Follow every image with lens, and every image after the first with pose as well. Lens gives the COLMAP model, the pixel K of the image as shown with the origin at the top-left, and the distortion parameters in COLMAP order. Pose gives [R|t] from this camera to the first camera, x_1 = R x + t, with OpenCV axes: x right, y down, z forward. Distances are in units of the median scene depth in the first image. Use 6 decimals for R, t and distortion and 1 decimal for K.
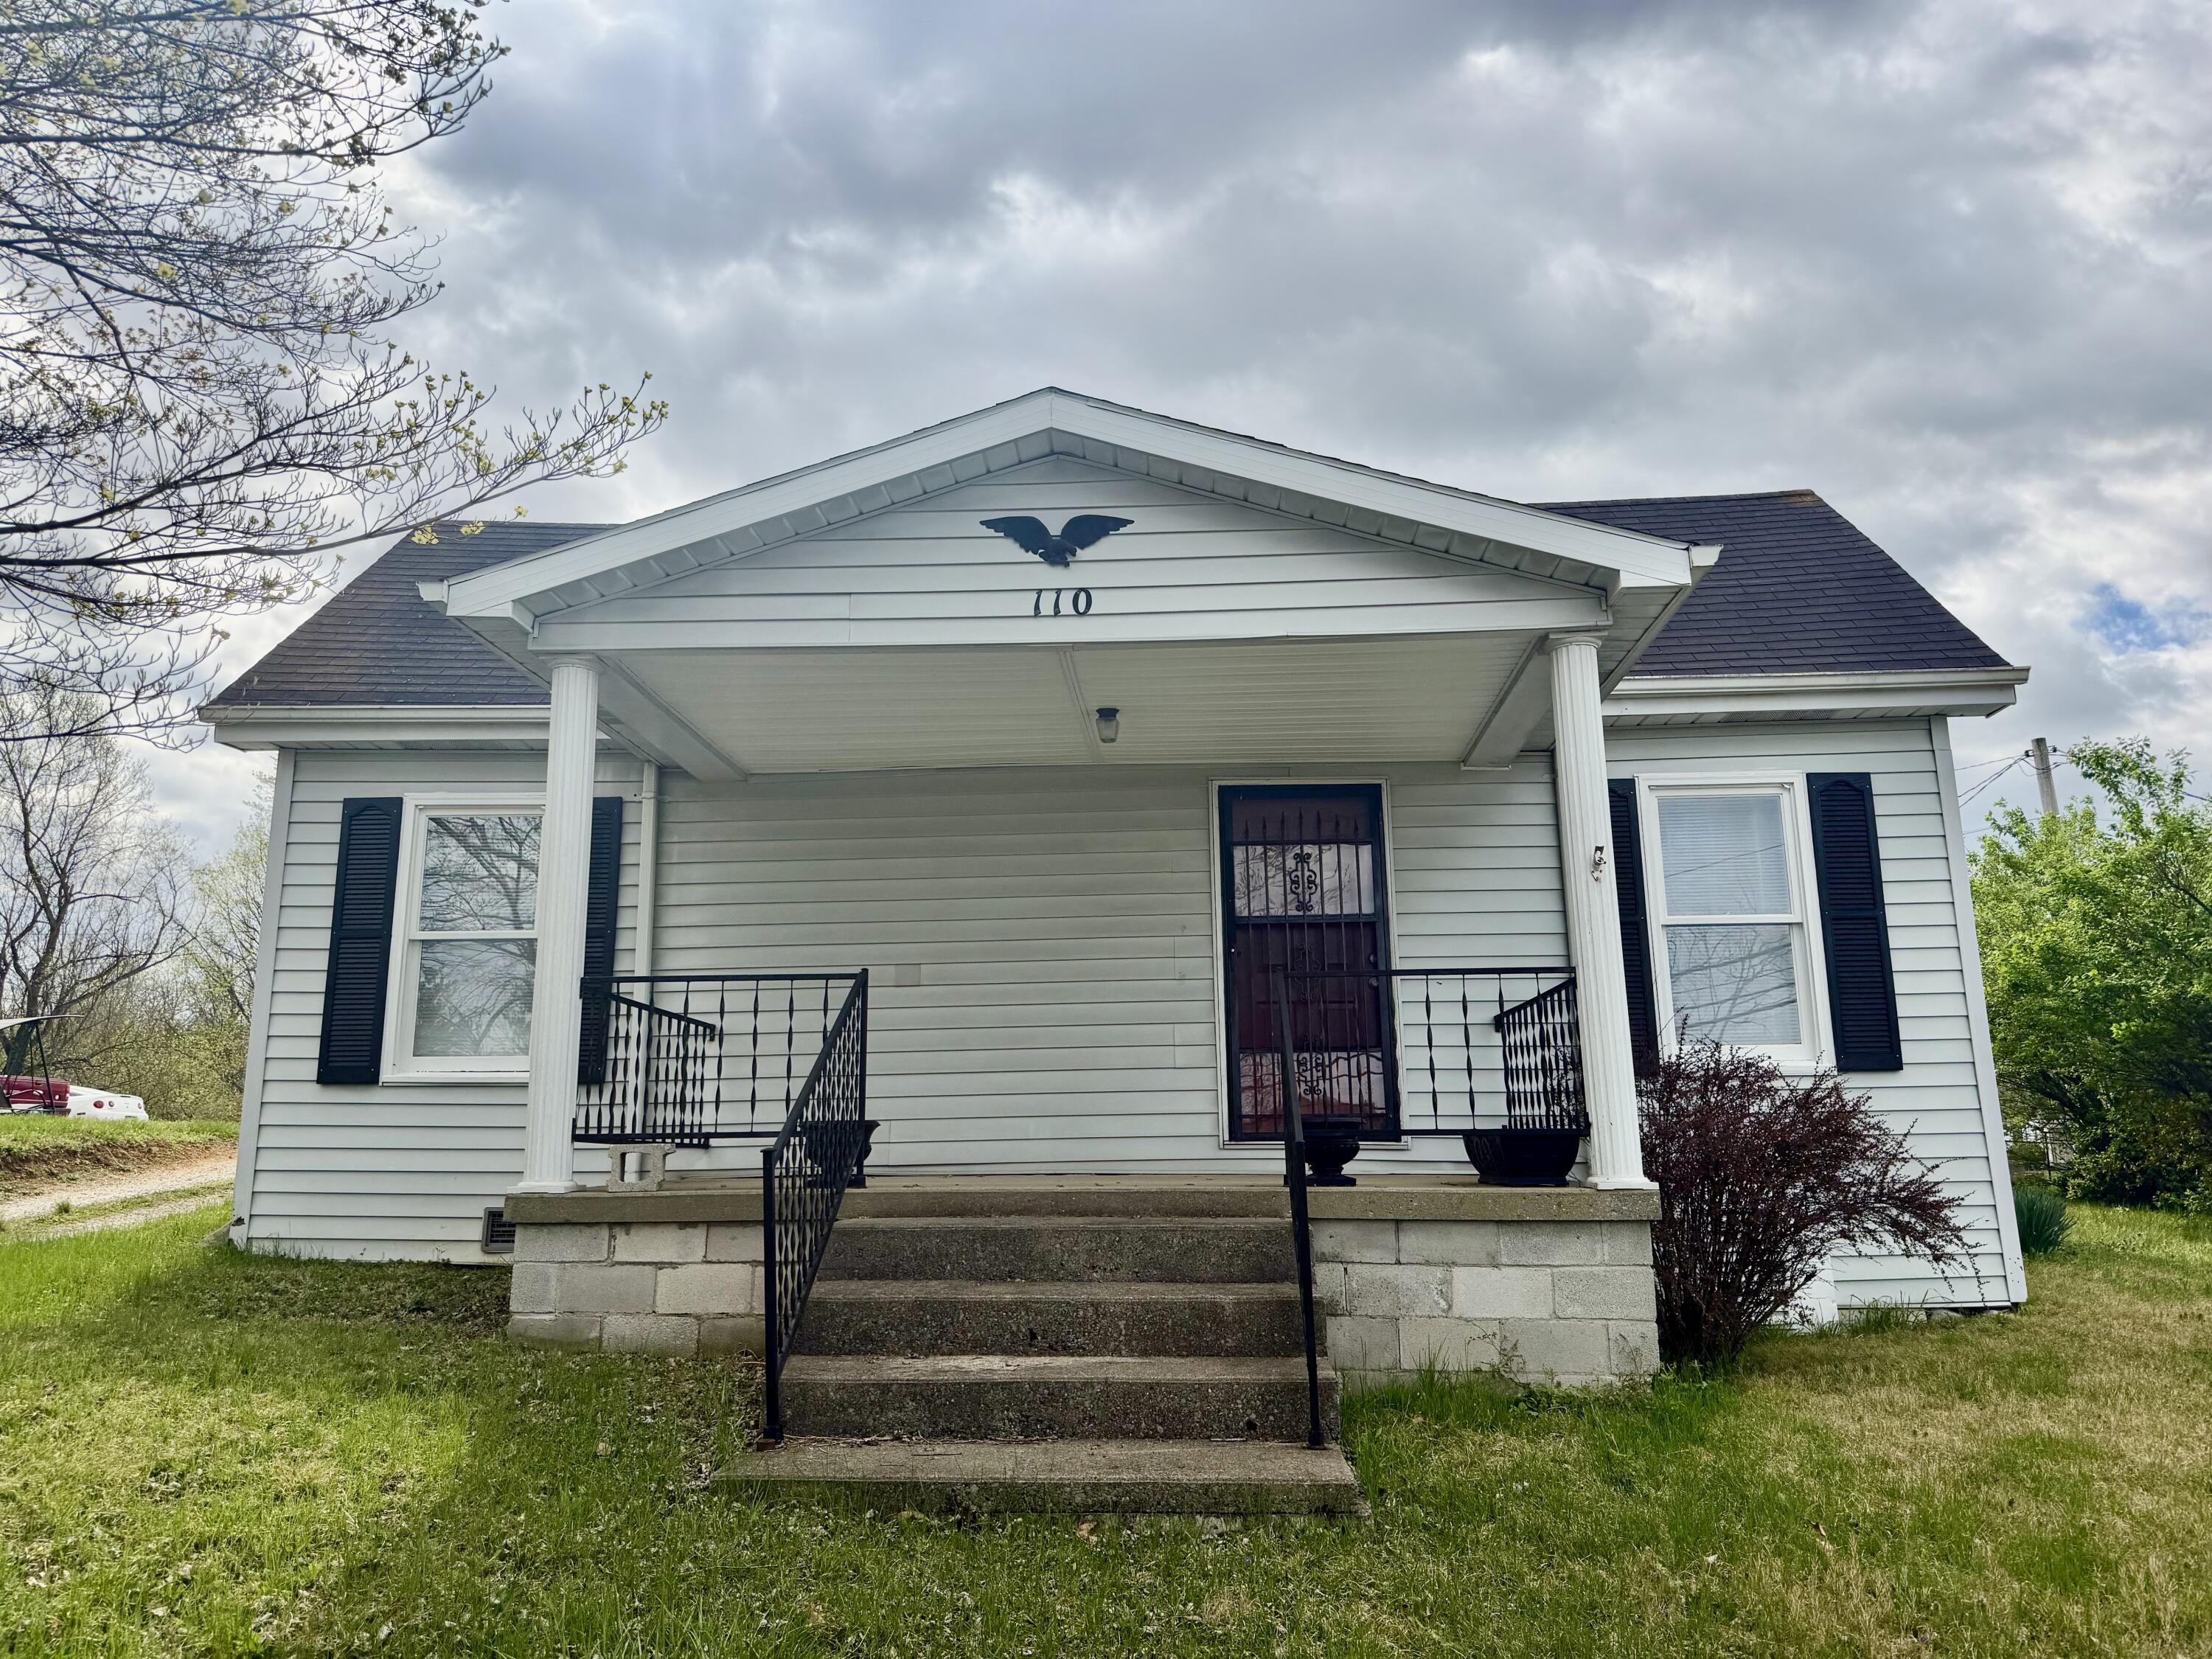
lens RADIAL K [[1490.6, 0, 1075.6], [0, 1490.6, 828.6], [0, 0, 1]] dist [0.020546, -0.004243]
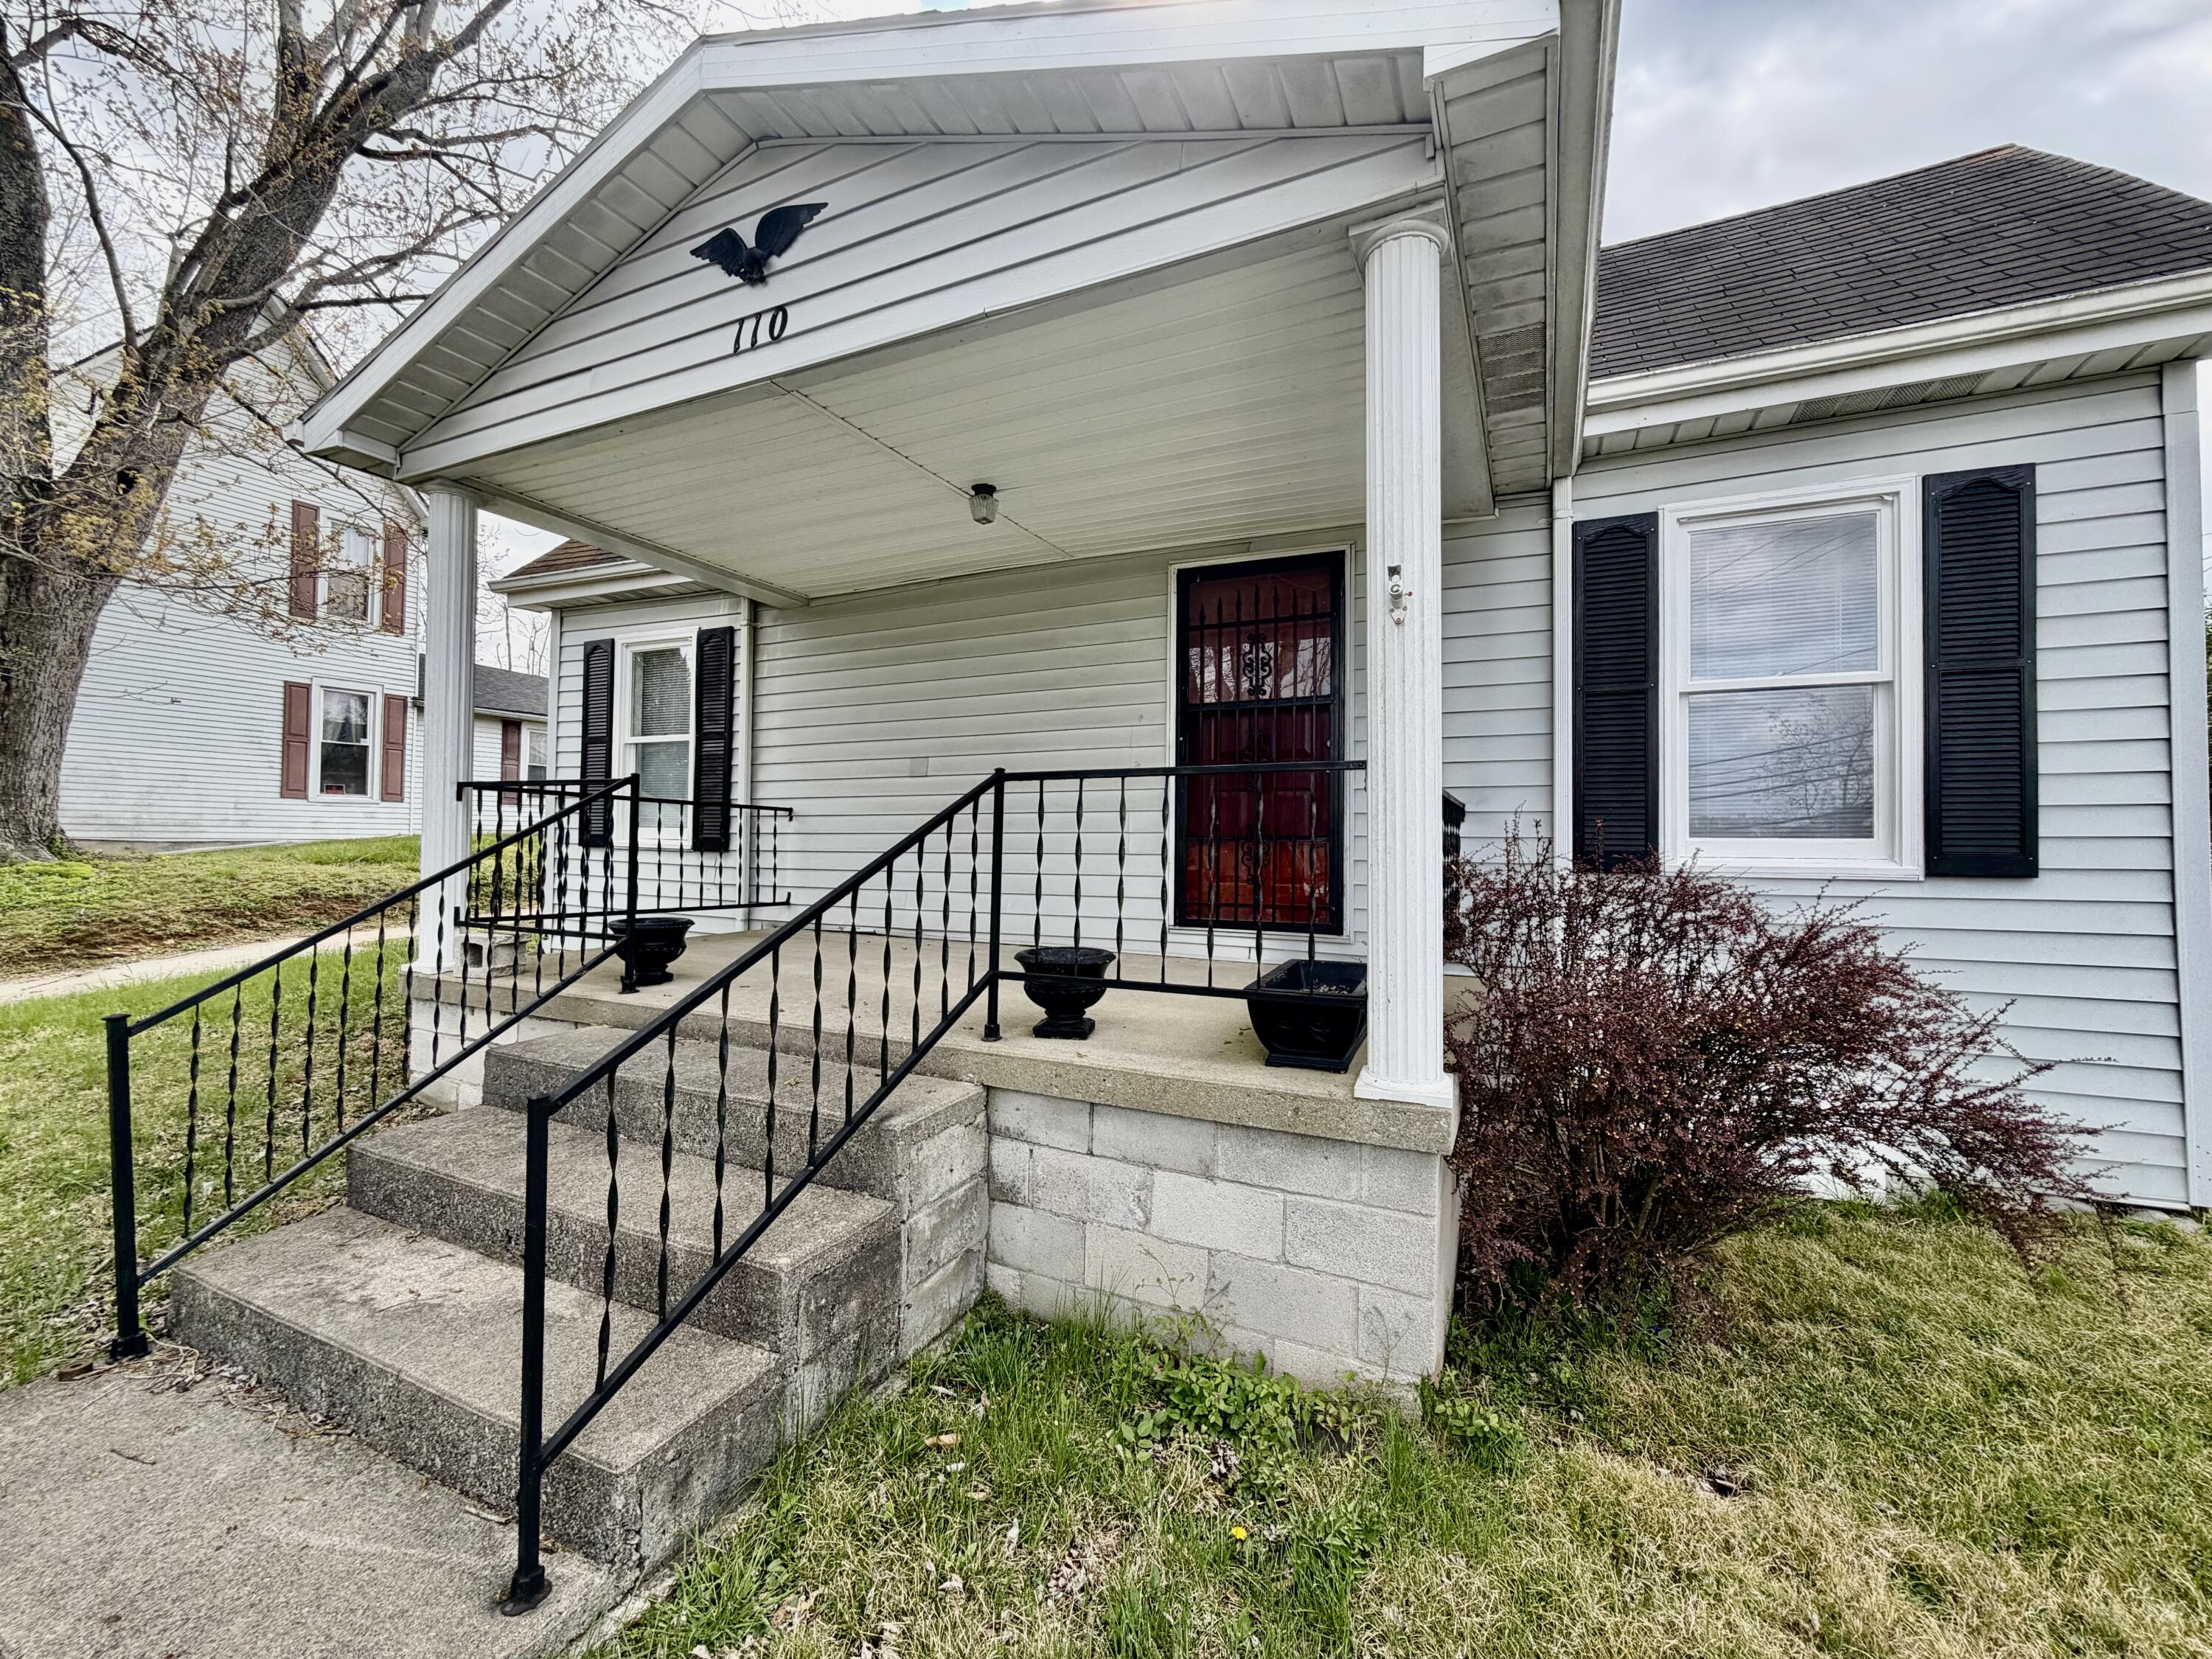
lens RADIAL K [[882.2, 0, 1116.9], [0, 882.2, 828.2], [0, 0, 1]] dist [0.000003, 0.000053]
pose [[0.938116, 0.009284, -0.346196, 0.272920], [0.055628, 0.982621, 0.177092, 0.034811], [0.341823, -0.185392, 0.921296, 0.442817]]
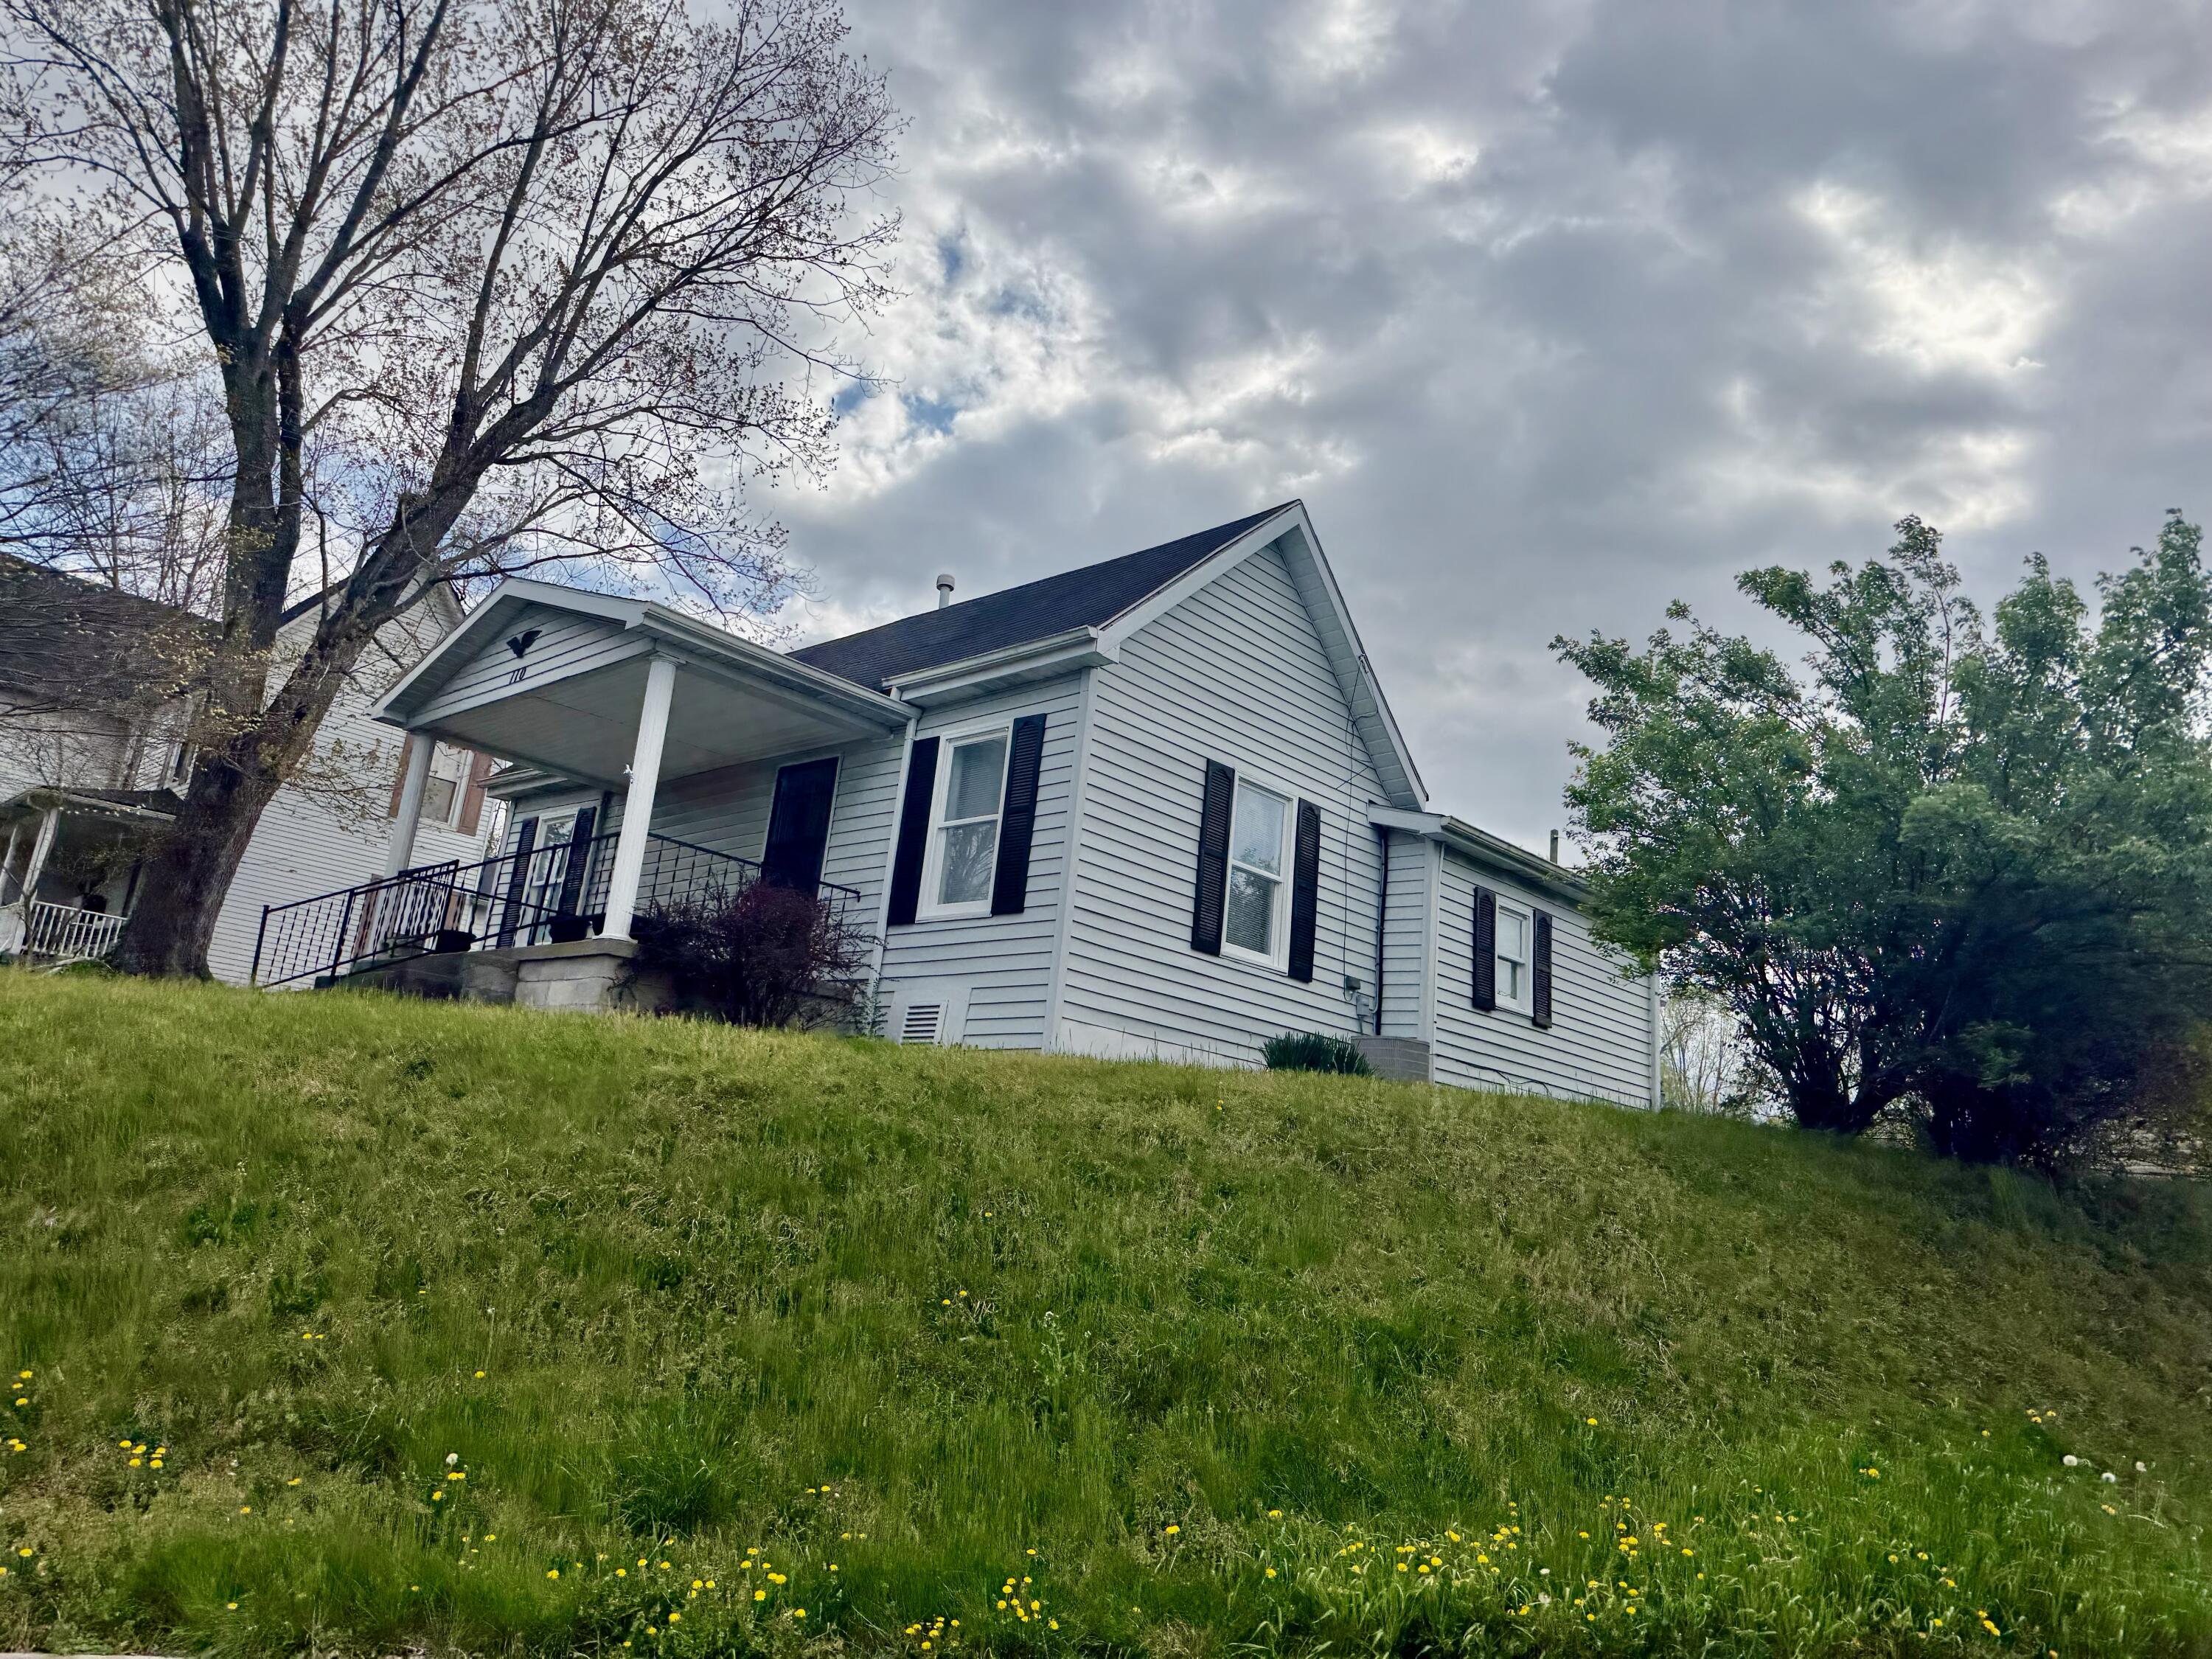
lens RADIAL K [[1490.6, 0, 1075.6], [0, 1490.6, 828.6], [0, 0, 1]] dist [0.020546, -0.004243]
pose [[0.777807, -0.072780, -0.624275, 1.443691], [0.022599, 0.995869, -0.087945, 0.199306], [0.628097, 0.054297, 0.776238, -0.076298]]
